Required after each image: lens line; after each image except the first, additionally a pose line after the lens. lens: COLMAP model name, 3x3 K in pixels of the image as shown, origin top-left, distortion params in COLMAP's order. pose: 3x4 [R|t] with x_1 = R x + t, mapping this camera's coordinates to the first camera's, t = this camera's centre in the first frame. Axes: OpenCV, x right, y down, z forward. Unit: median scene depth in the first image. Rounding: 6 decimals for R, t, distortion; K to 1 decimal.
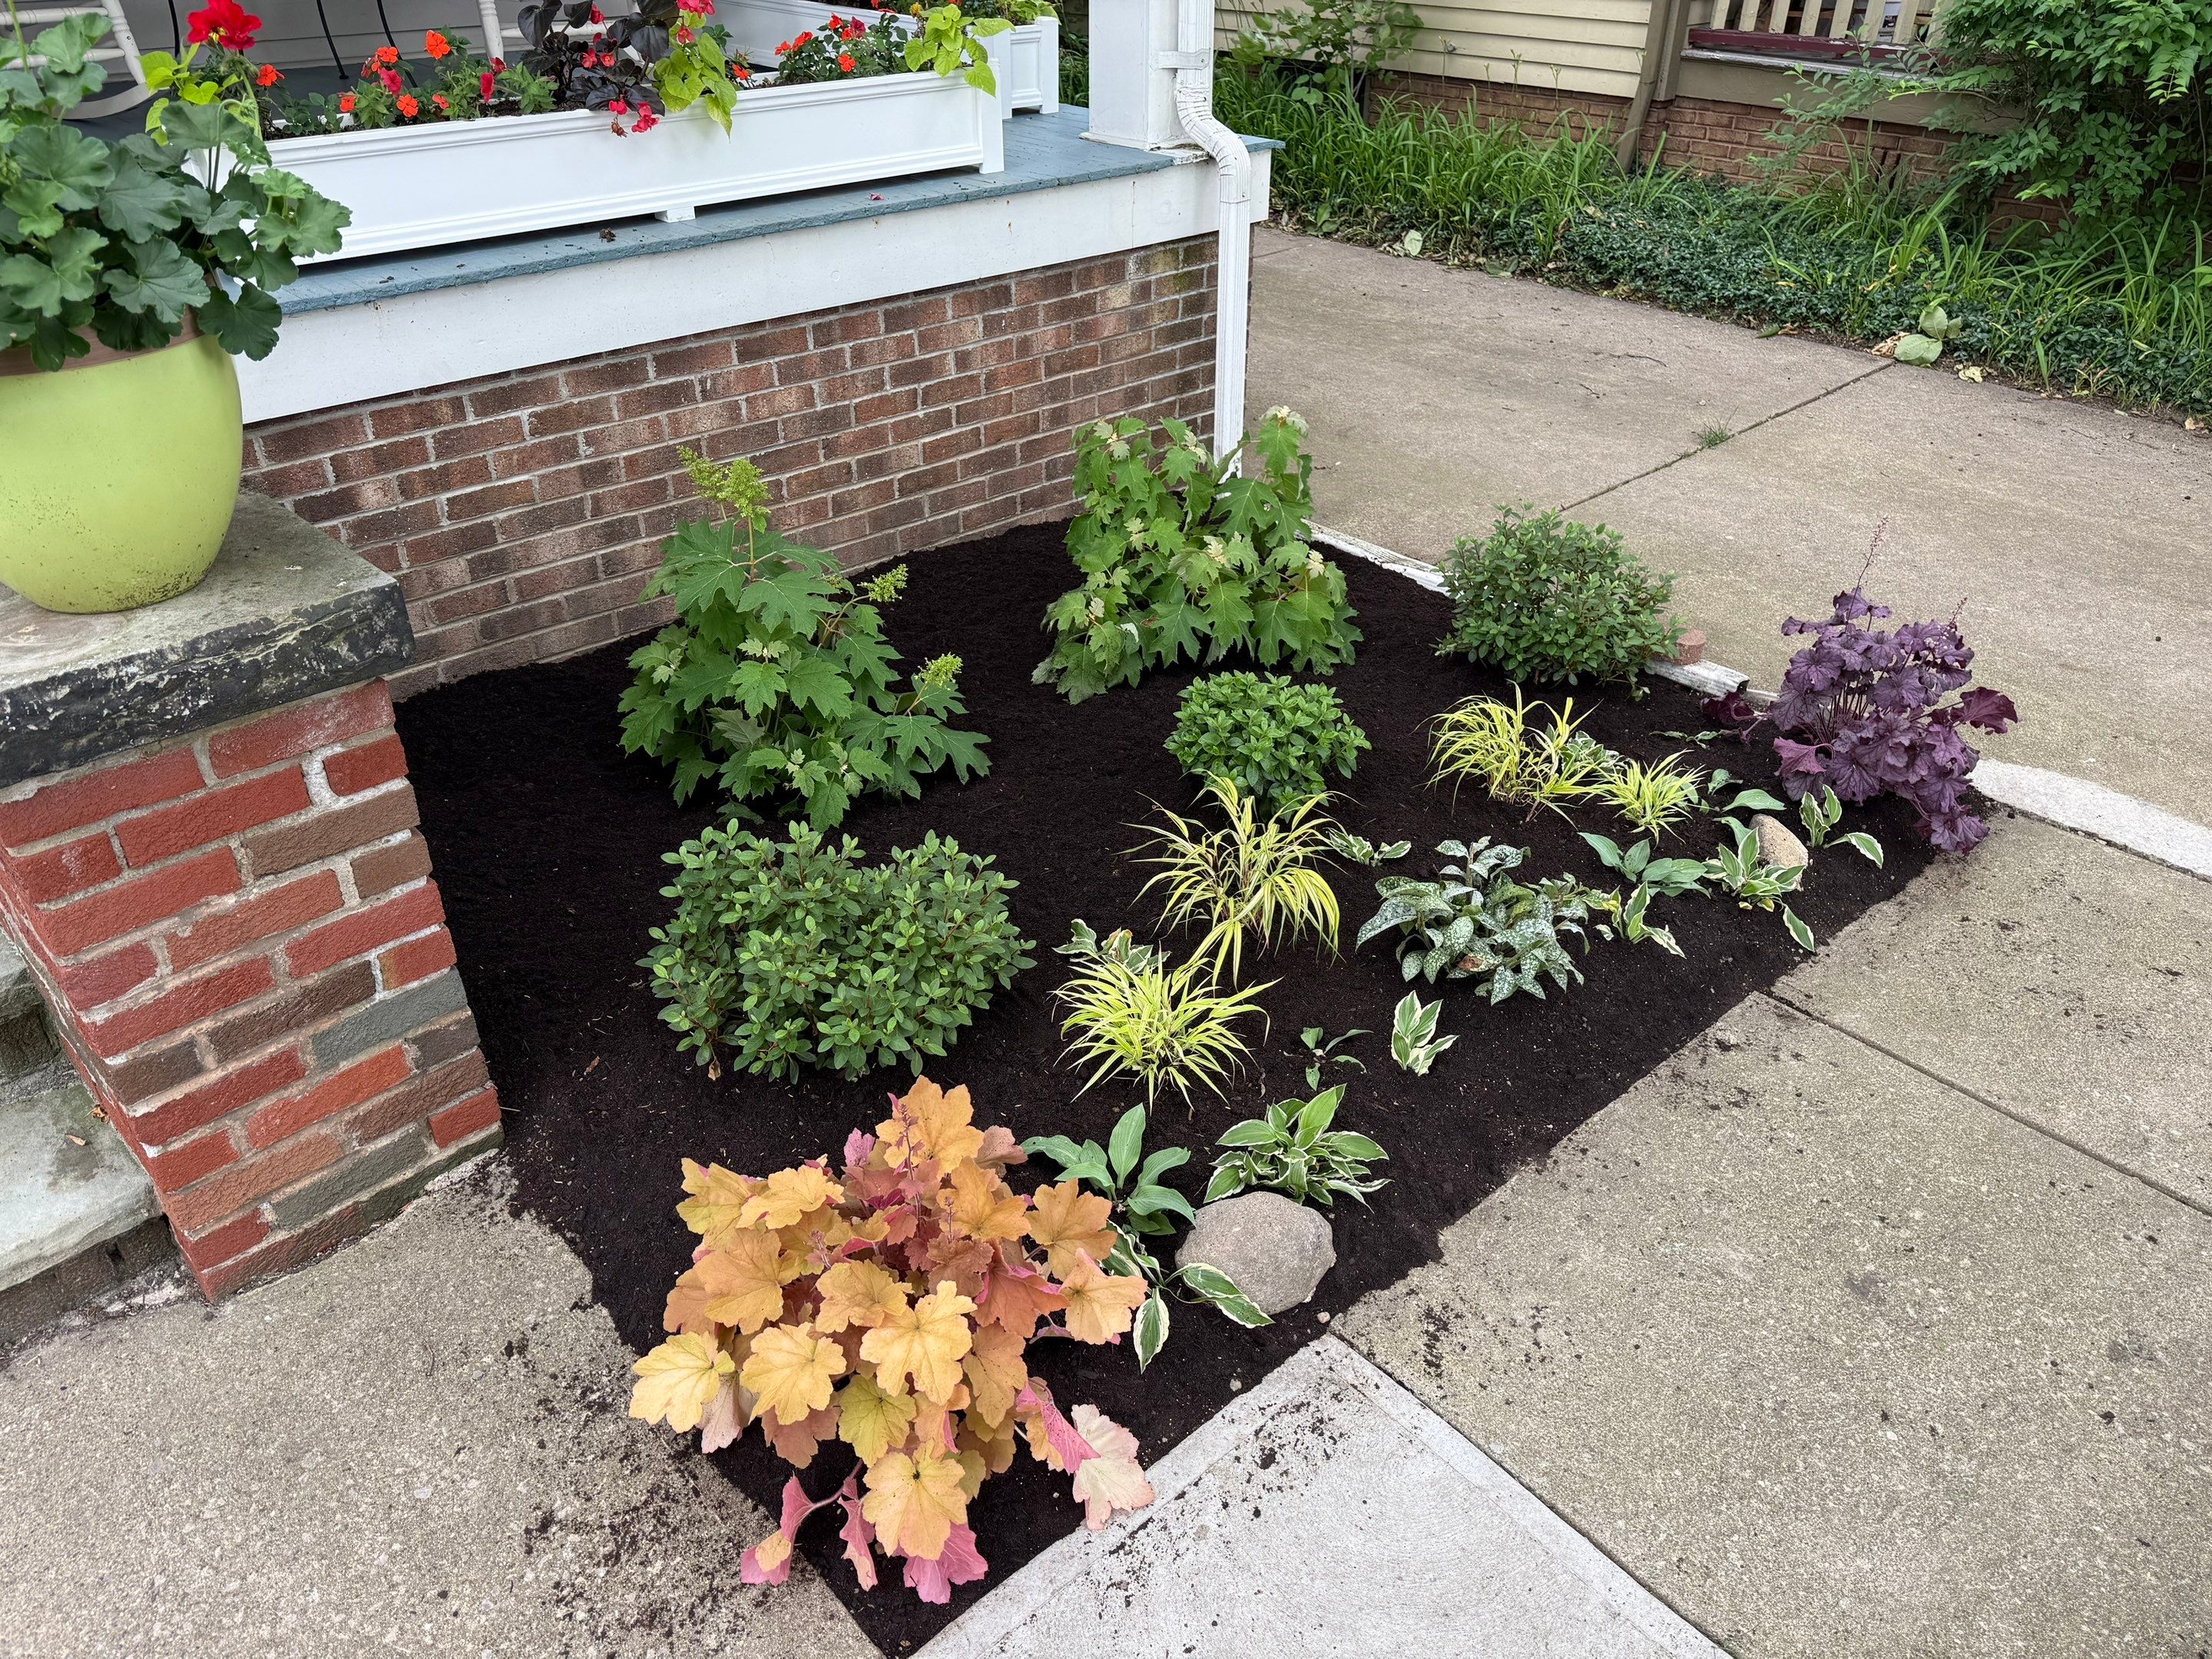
lens RADIAL K [[1616.0, 0, 1110.0], [0, 1616.0, 886.1], [0, 0, 1]] dist [0.039301, -0.004349]
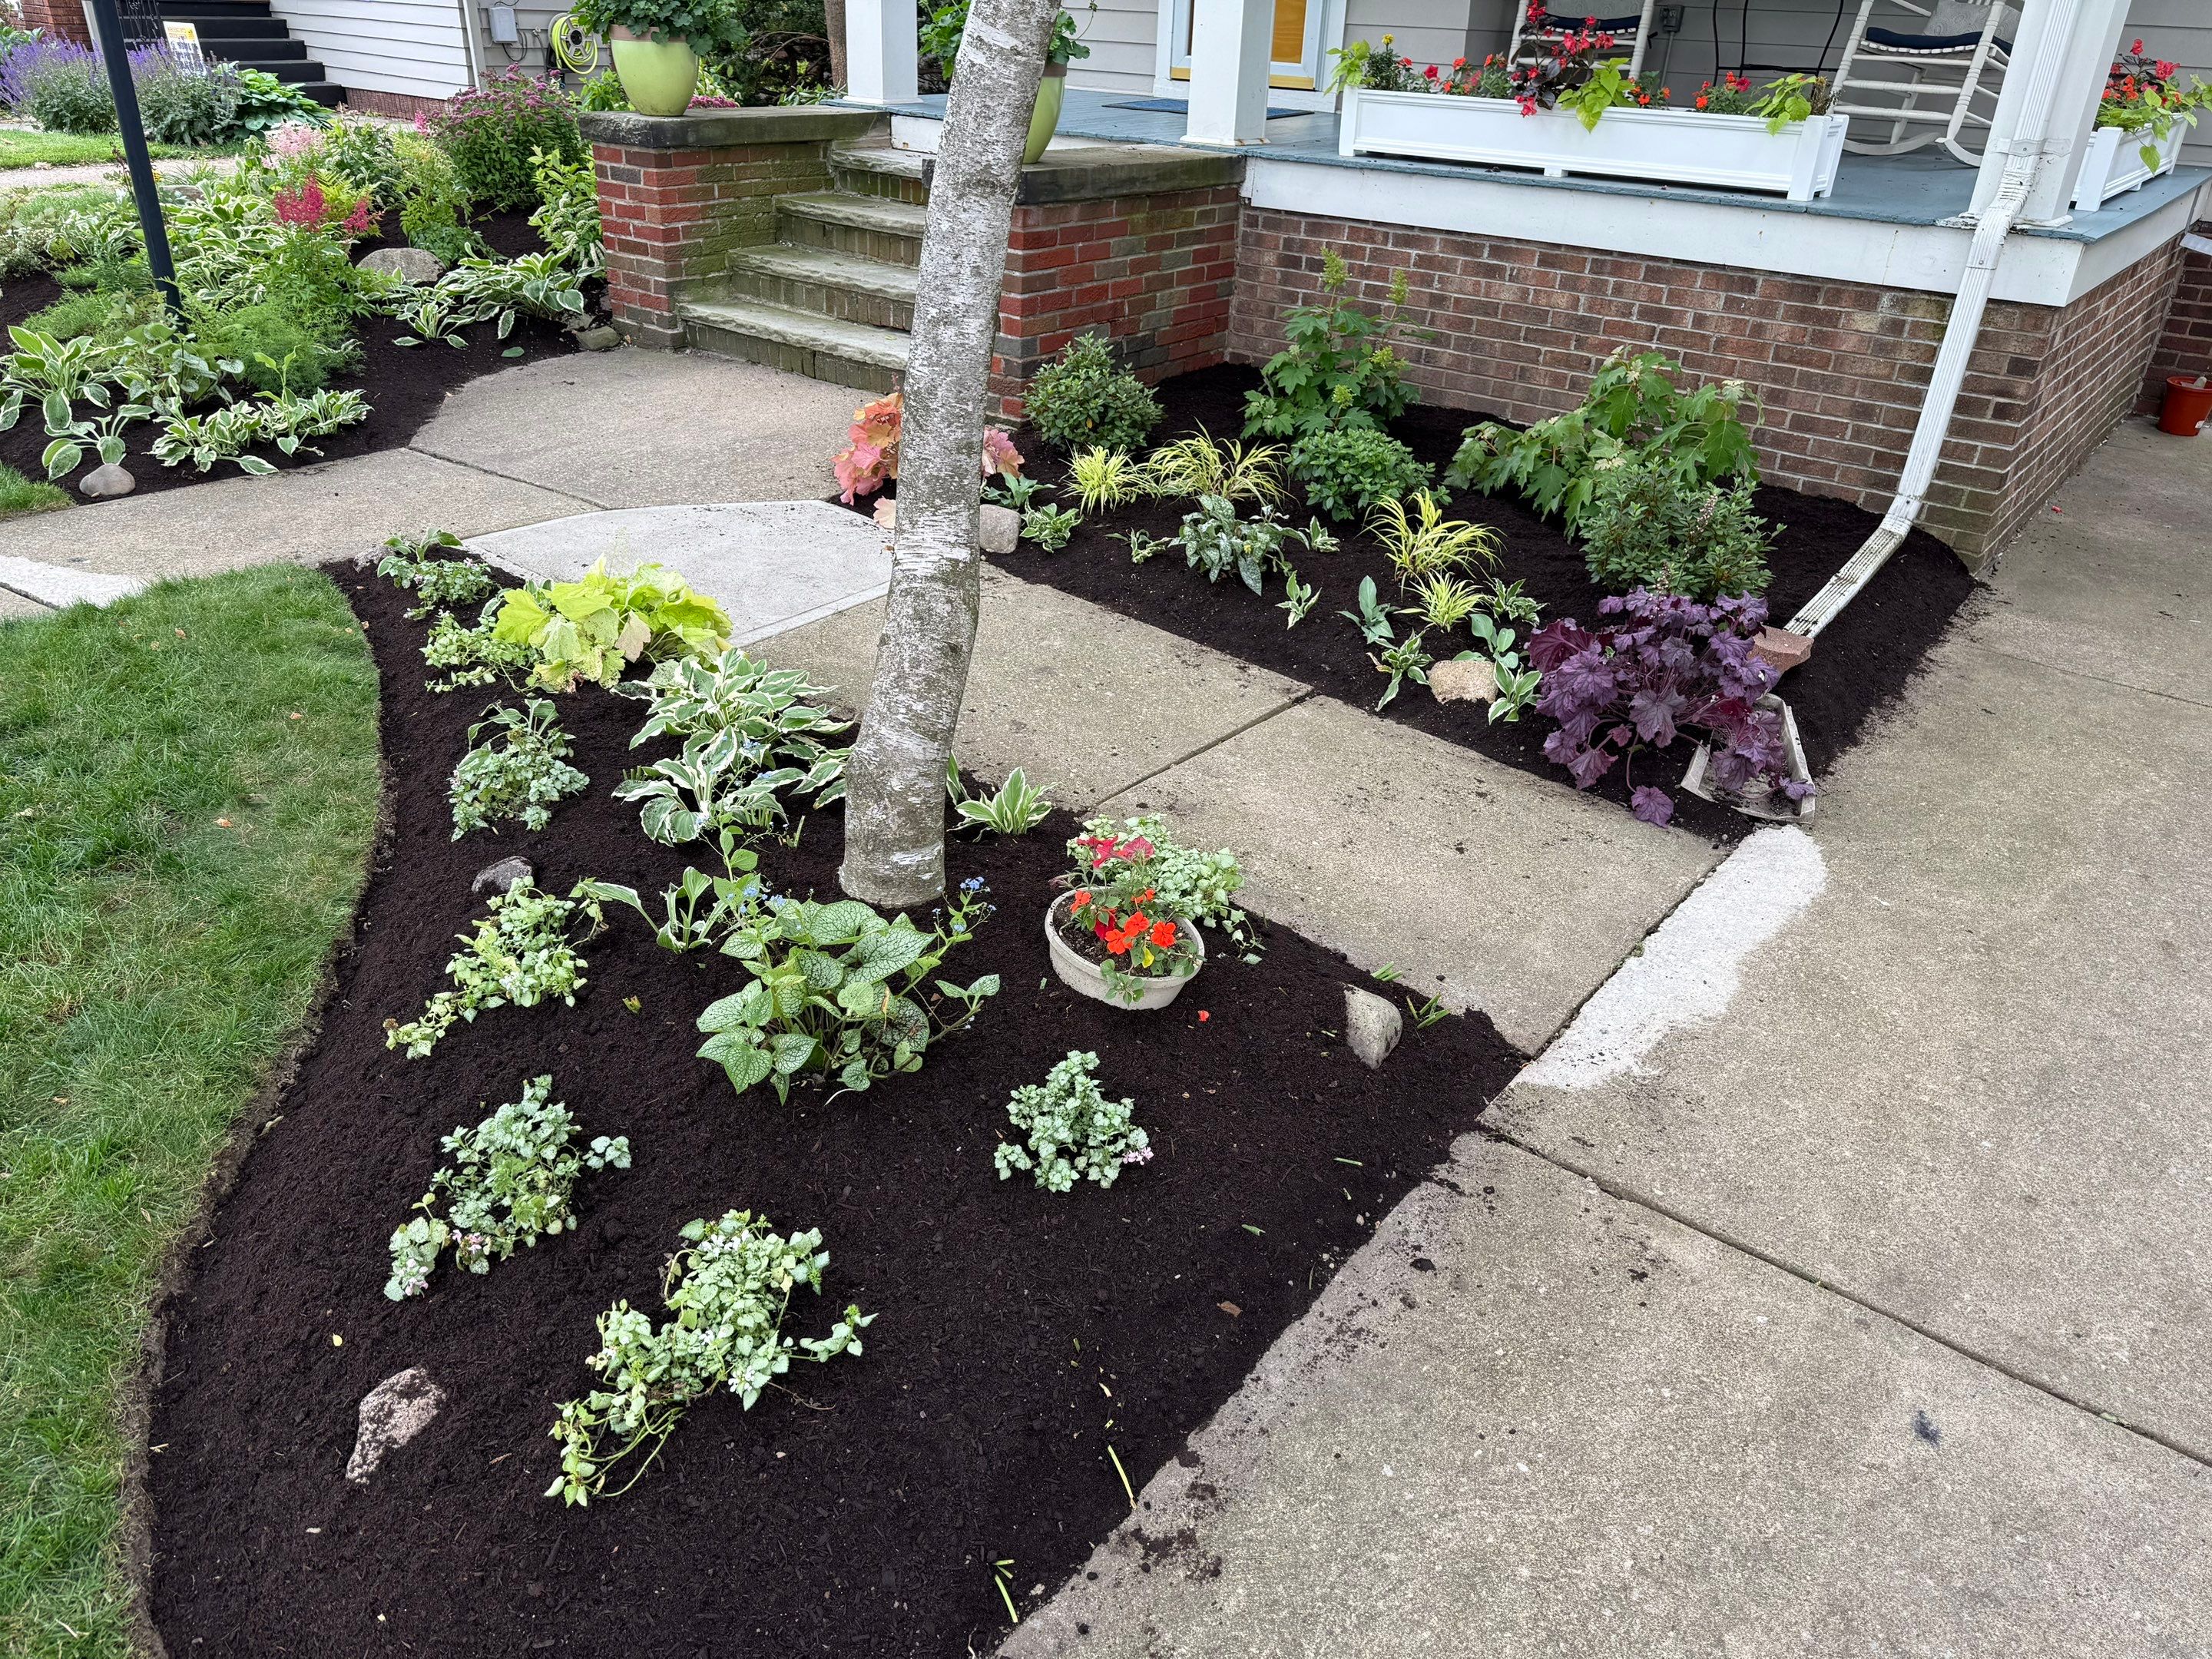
lens RADIAL K [[1616.0, 0, 1110.0], [0, 1616.0, 886.1], [0, 0, 1]] dist [0.039301, -0.004349]
pose [[0.181627, 0.498074, -0.847900, 1.397558], [-0.566850, 0.757602, 0.323607, -0.139748], [0.803550, 0.421856, 0.419934, 0.242023]]
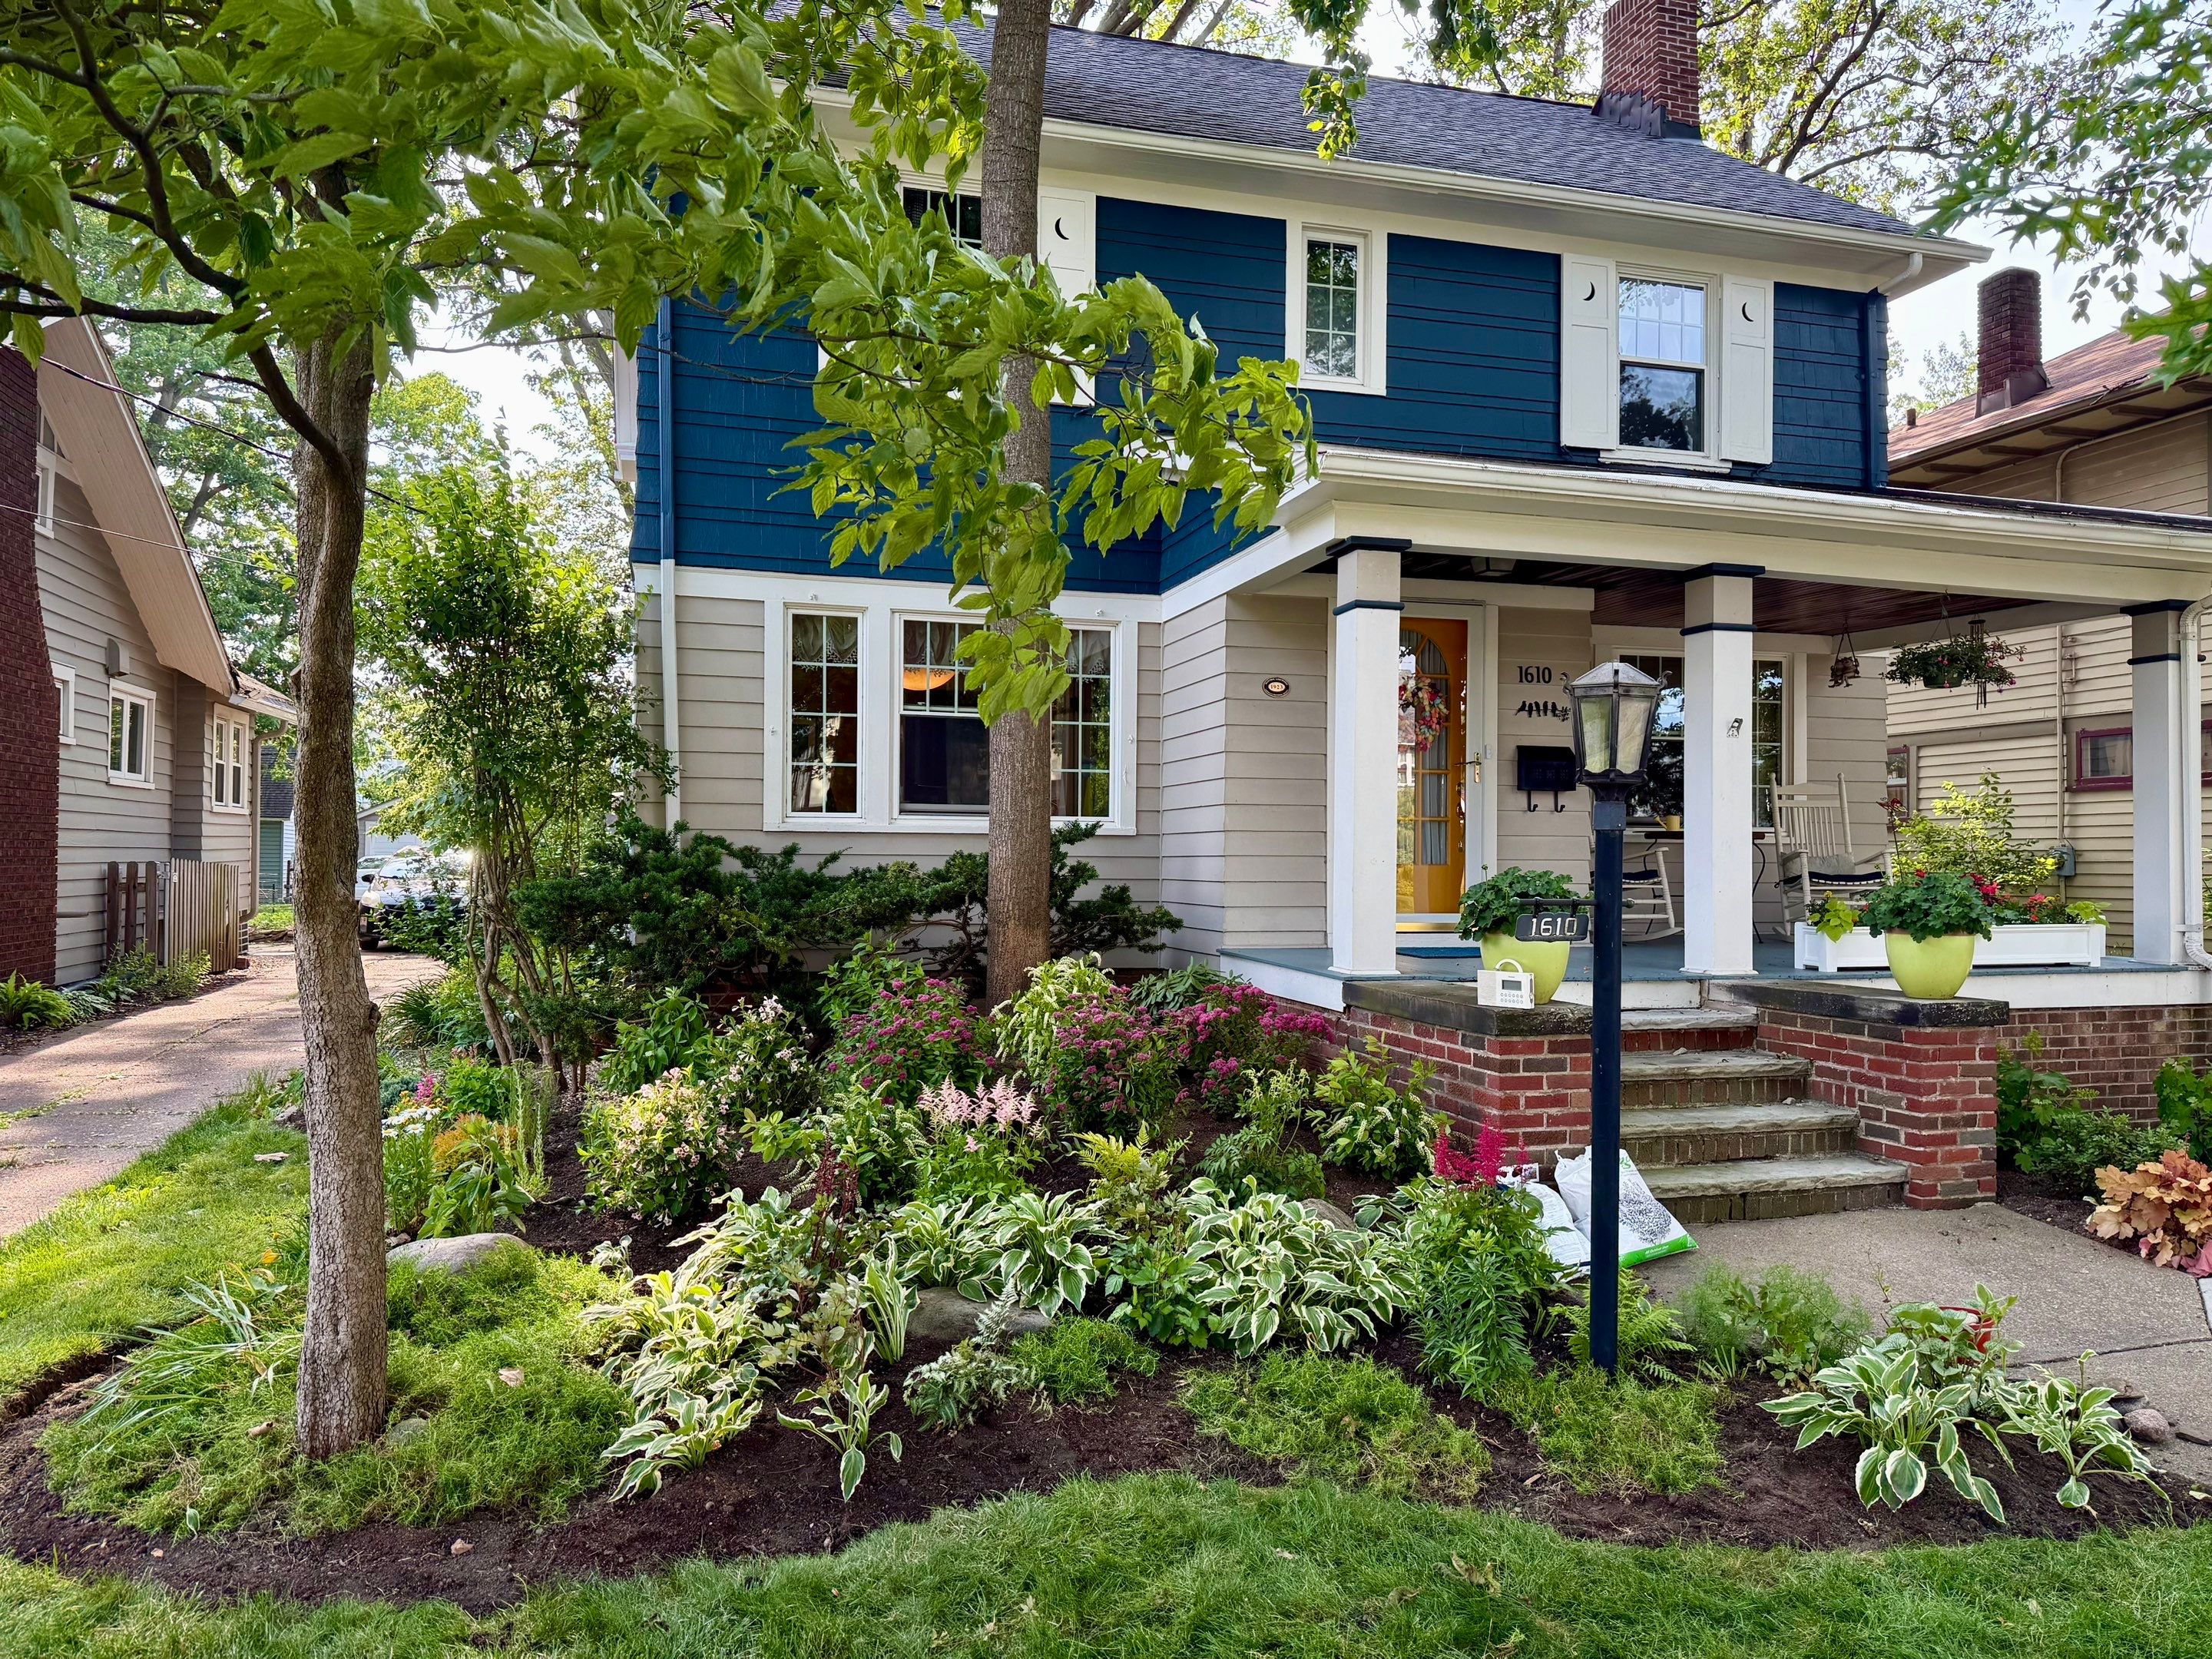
lens RADIAL K [[1616.0, 0, 1110.0], [0, 1616.0, 886.1], [0, 0, 1]] dist [0.039301, -0.004349]
pose [[0.901173, 0.002772, -0.433452, -0.355456], [-0.235951, 0.841983, -0.485172, 0.990790], [0.363614, 0.539497, 0.759426, -1.423688]]
